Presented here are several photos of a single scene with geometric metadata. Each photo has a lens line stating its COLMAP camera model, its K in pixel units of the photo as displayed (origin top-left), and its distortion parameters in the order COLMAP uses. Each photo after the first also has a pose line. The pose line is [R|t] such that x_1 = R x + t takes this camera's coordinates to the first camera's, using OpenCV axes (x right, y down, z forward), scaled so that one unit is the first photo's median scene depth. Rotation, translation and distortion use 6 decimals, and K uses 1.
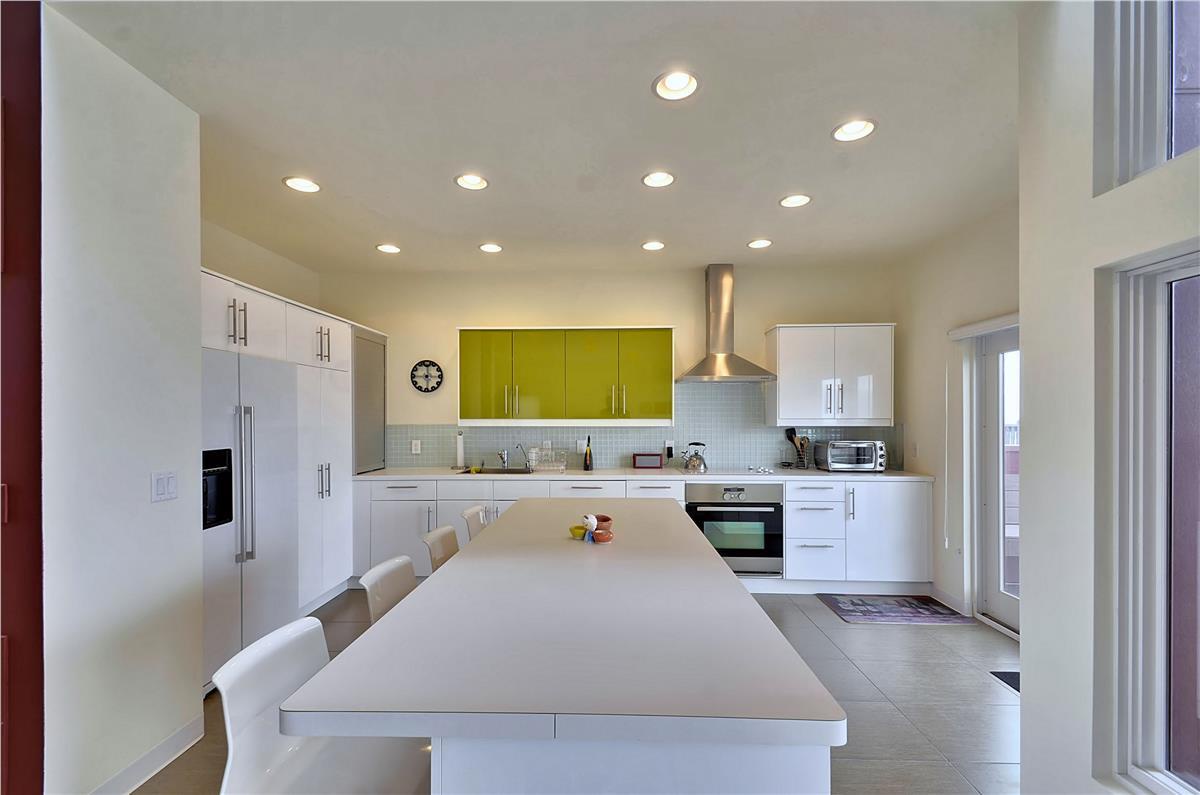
lens RADIAL K [[517.5, 0, 594.4], [0, 517.5, 417.9], [0, 0, 1]] dist [0.034064, -0.013756]
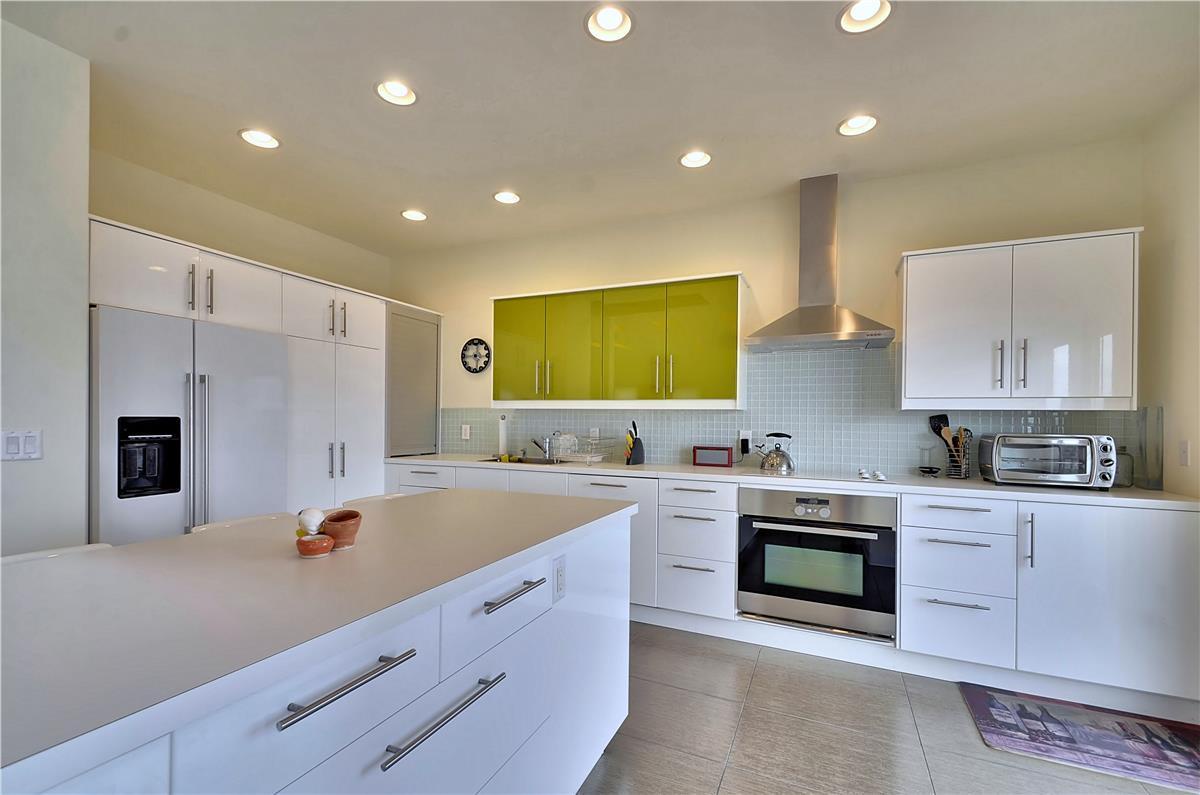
lens RADIAL K [[517.5, 0, 594.4], [0, 517.5, 417.9], [0, 0, 1]] dist [0.034064, -0.013756]
pose [[0.924788, 0.011055, -0.380322, 0.243657], [-0.013163, 0.999909, -0.002941, 0.033022], [0.380255, 0.007725, 0.924850, 0.245873]]
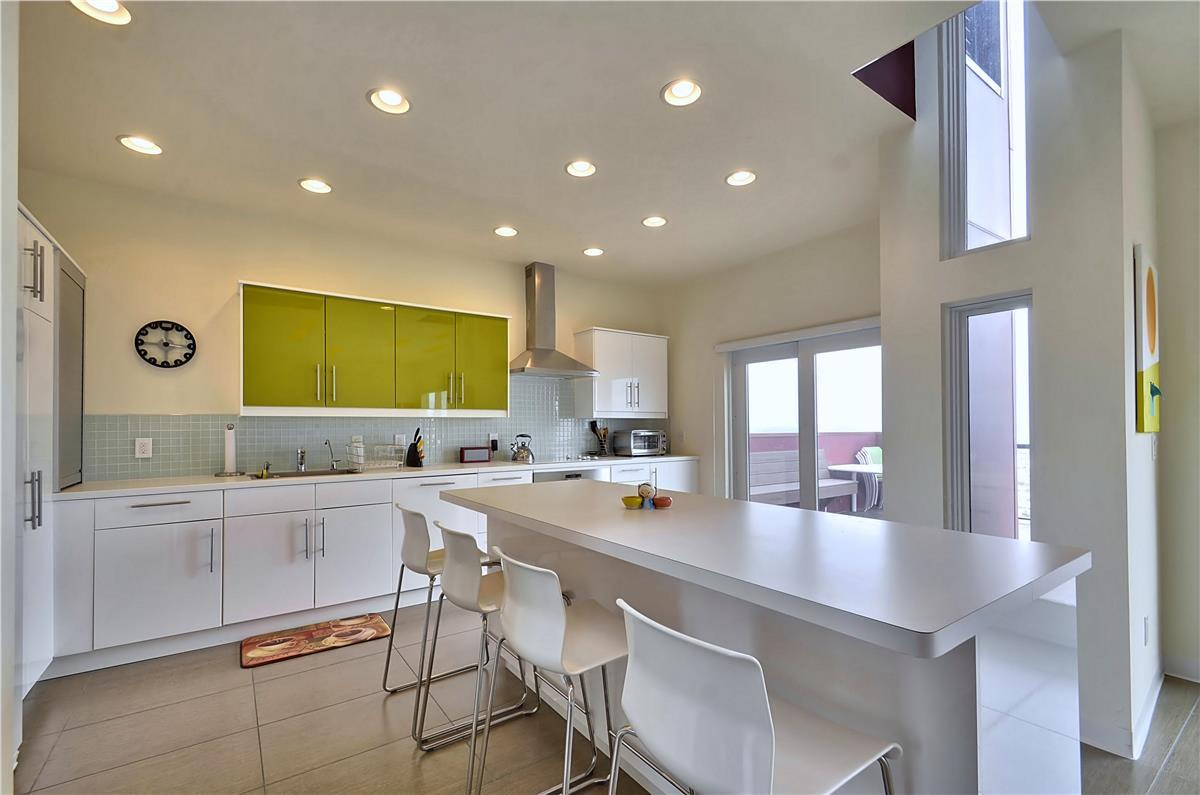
lens RADIAL K [[517.5, 0, 594.4], [0, 517.5, 417.9], [0, 0, 1]] dist [0.034064, -0.013756]
pose [[0.796186, 0.005704, 0.605025, -0.315906], [0.005839, 0.999837, -0.017109, 0.034846], [-0.605023, 0.017155, 0.796023, 0.114145]]
